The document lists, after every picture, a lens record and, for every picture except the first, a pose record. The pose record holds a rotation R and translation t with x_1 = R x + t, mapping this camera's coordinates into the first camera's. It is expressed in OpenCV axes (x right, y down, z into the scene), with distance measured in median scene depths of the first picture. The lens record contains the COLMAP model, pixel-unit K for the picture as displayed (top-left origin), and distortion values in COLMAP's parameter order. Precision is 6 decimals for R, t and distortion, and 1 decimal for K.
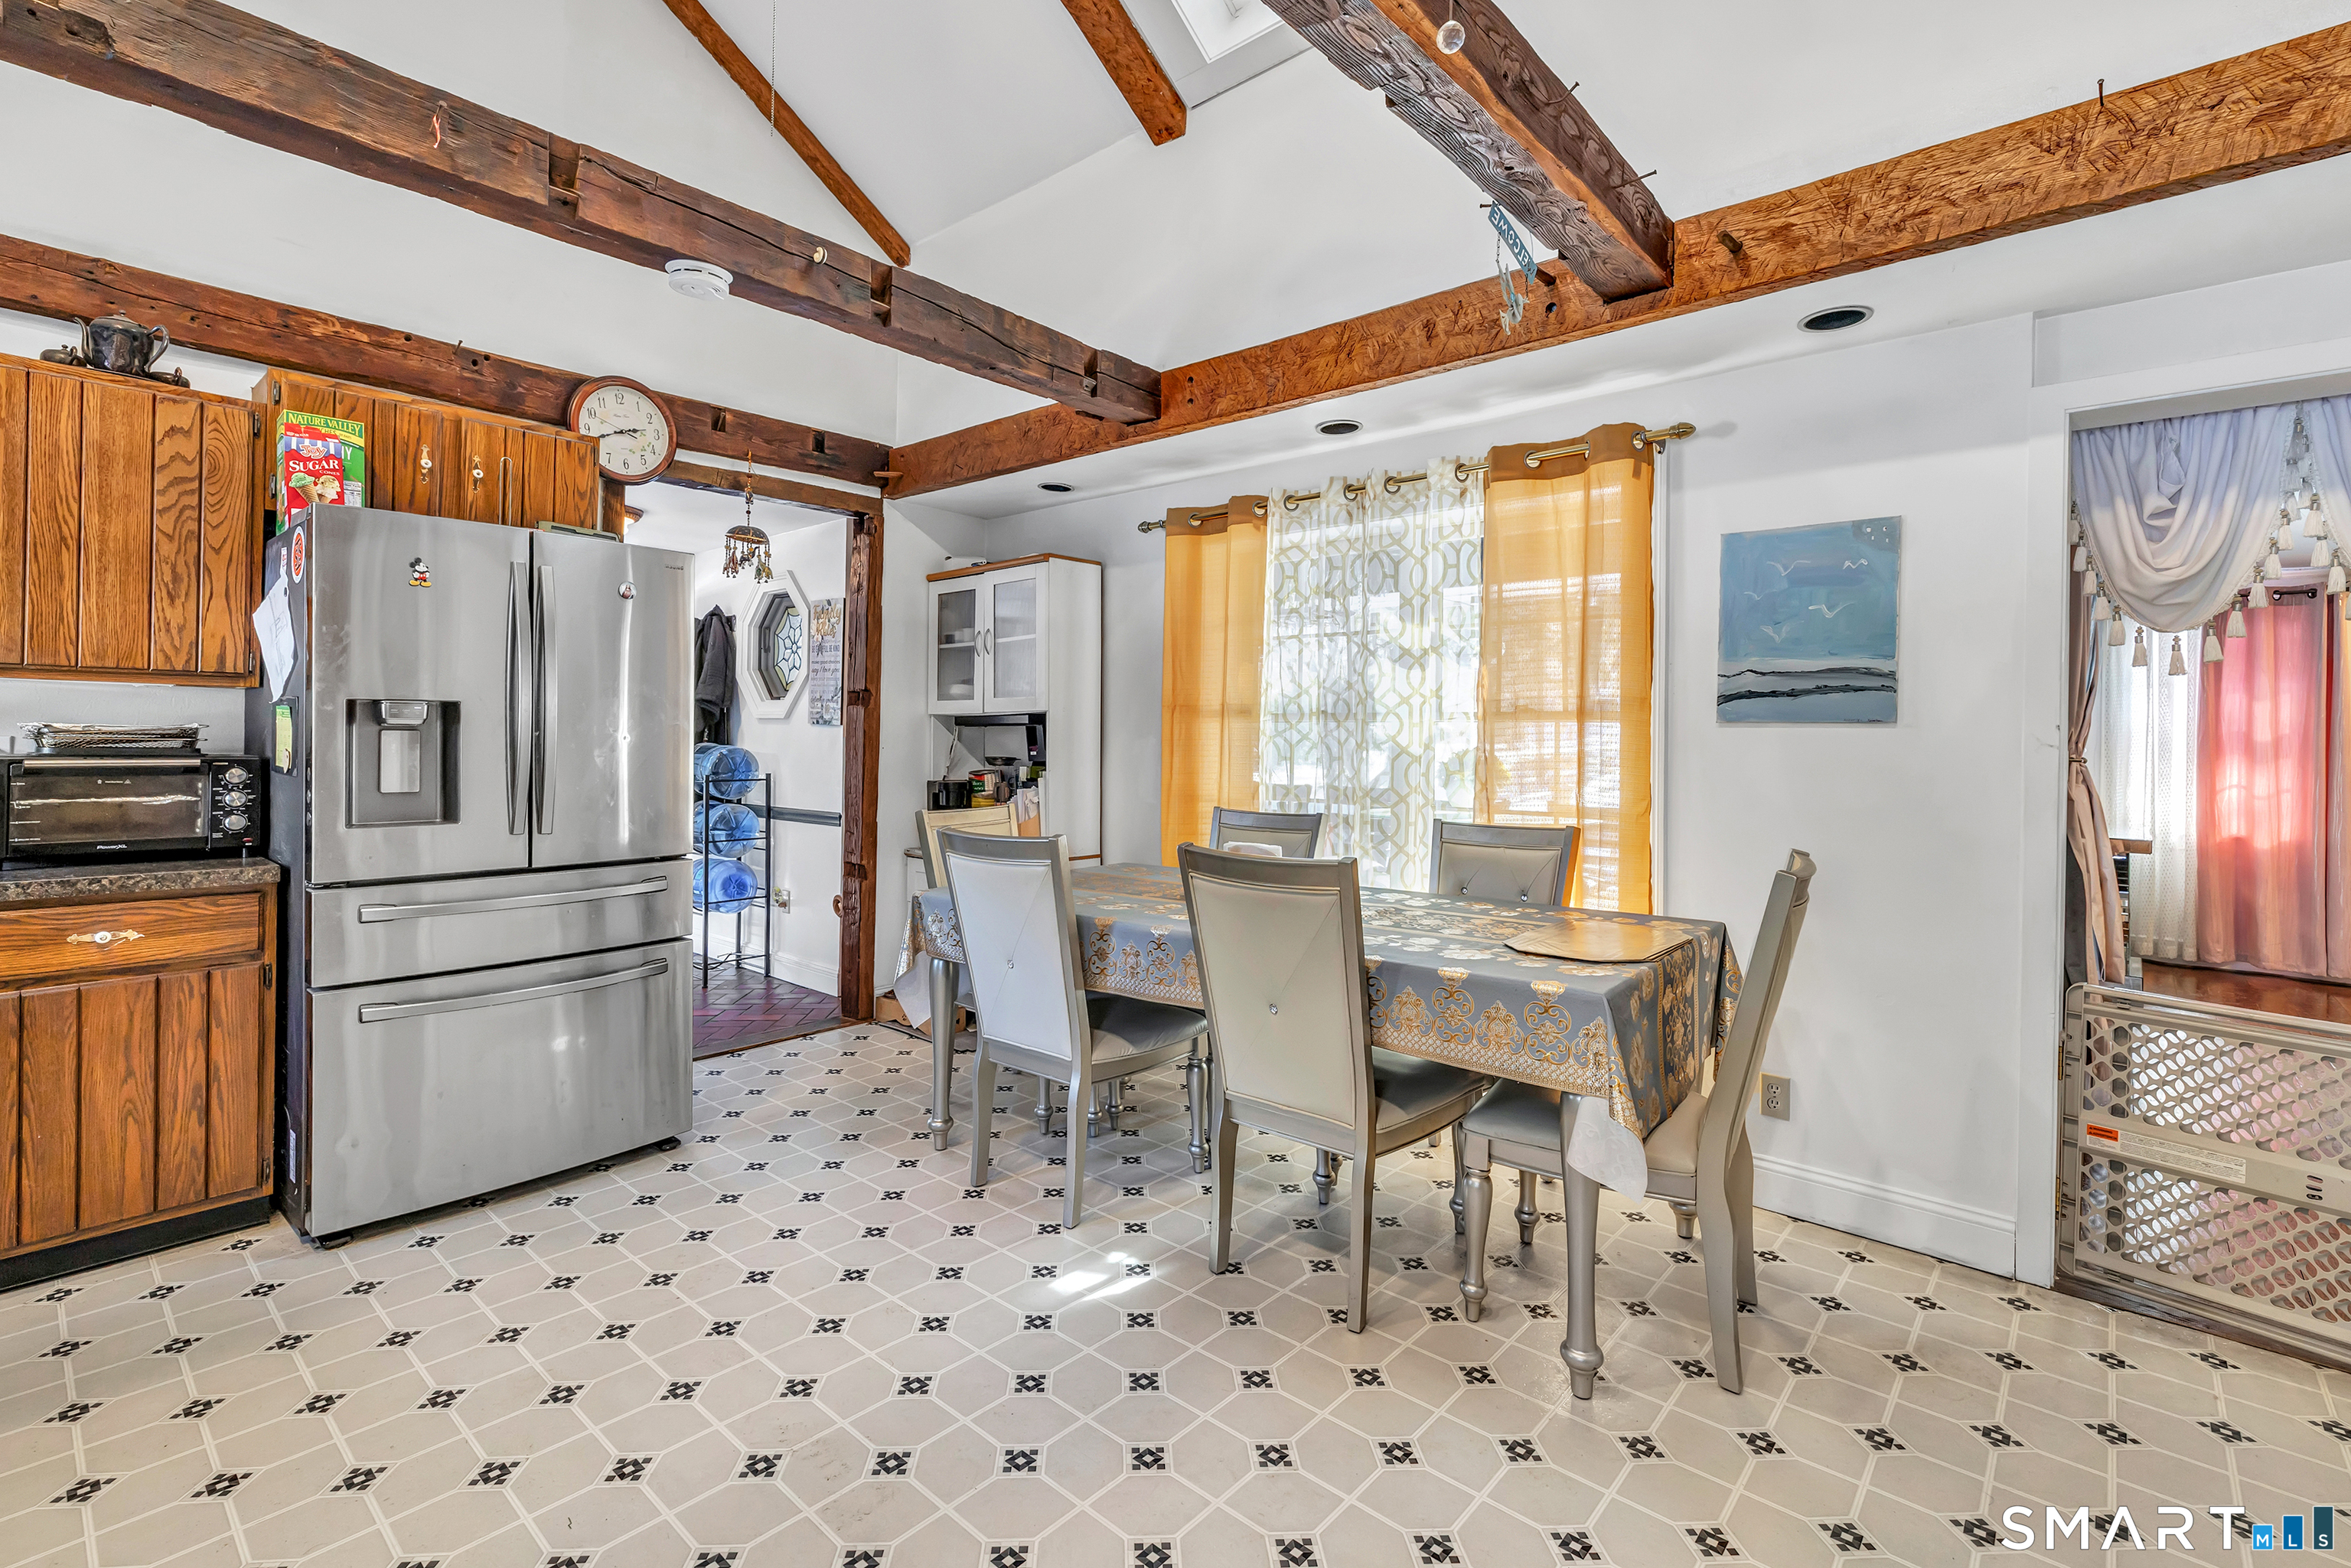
lens RADIAL K [[1040.0, 0, 1140.9], [0, 1040.0, 738.0], [0, 0, 1]] dist [0.008650, 0.000514]
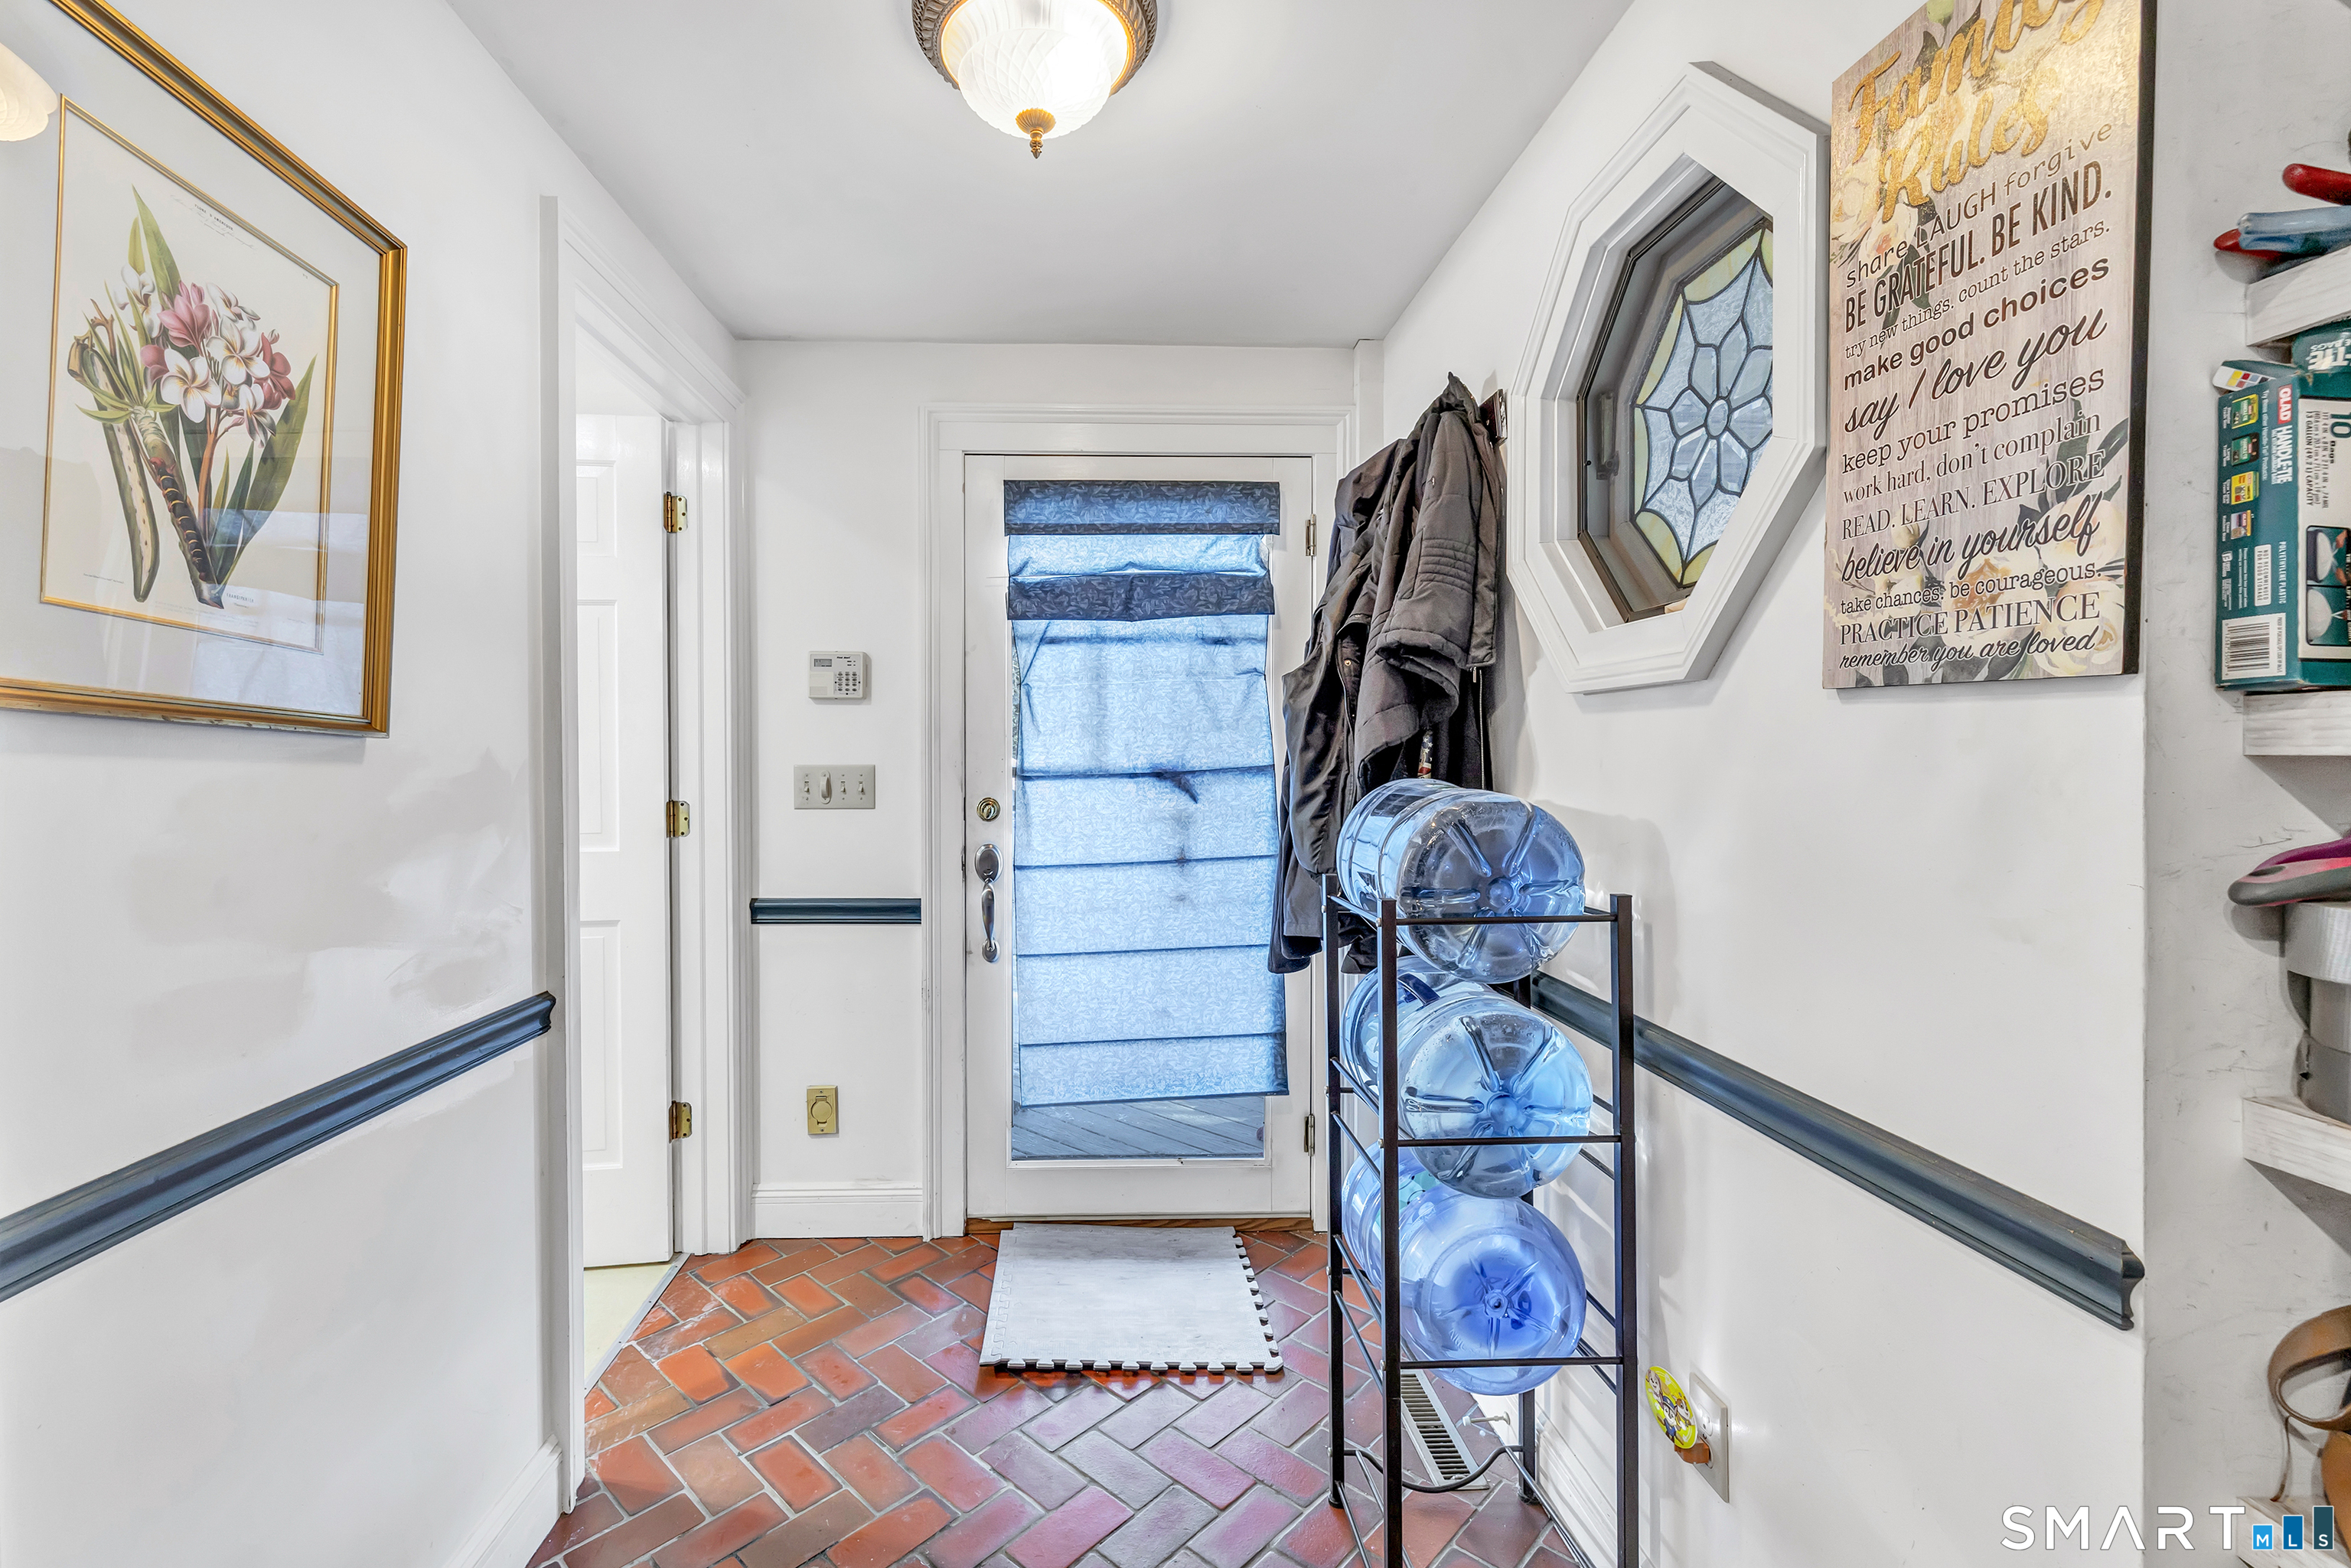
lens RADIAL K [[1040.0, 0, 1078.2], [0, 1040.0, 757.7], [0, 0, 1]] dist [0.008650, 0.000514]
pose [[0.687537, -0.014510, -0.726004, -0.443076], [0.015178, 0.999869, -0.005610, -0.002686], [0.725990, -0.007163, 0.687668, 1.223030]]
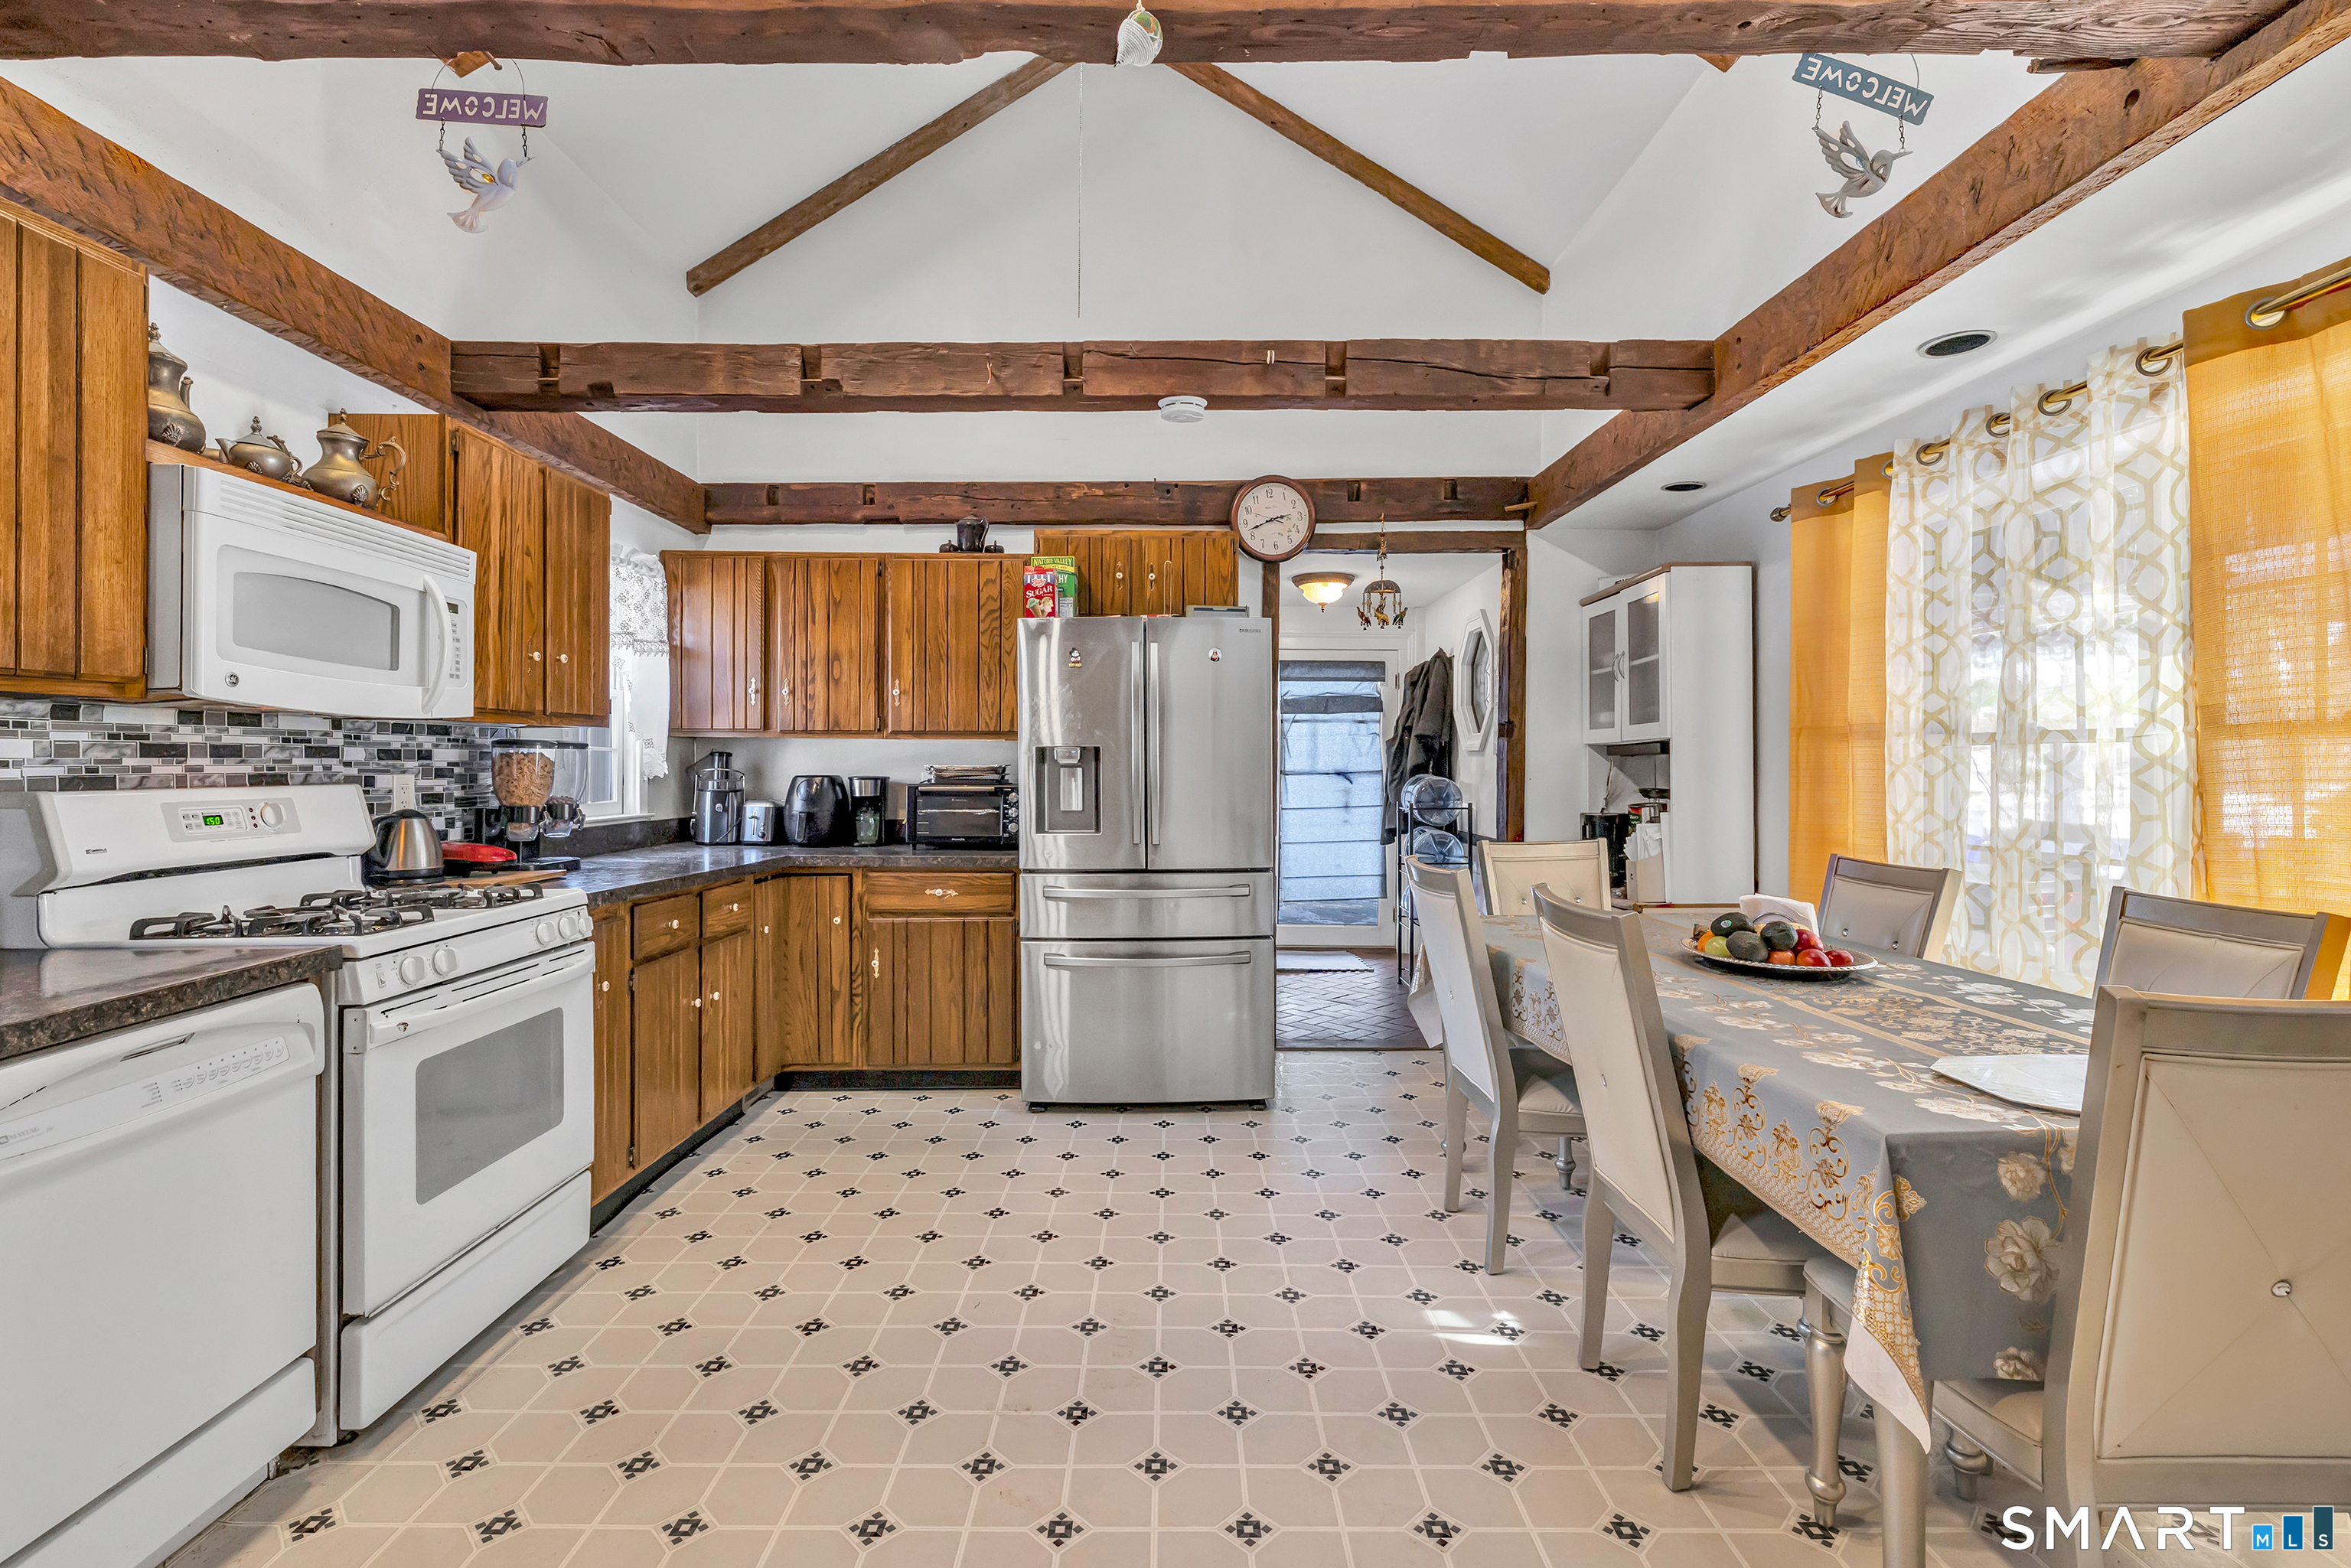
lens RADIAL K [[1040.0, 0, 1184.0], [0, 1040.0, 767.2], [0, 0, 1]] dist [0.008650, 0.000514]
pose [[0.689093, -0.007346, -0.724635, 0.358998], [0.007702, 0.999966, -0.002812, -0.001972], [0.724632, -0.003643, 0.689127, 0.099083]]
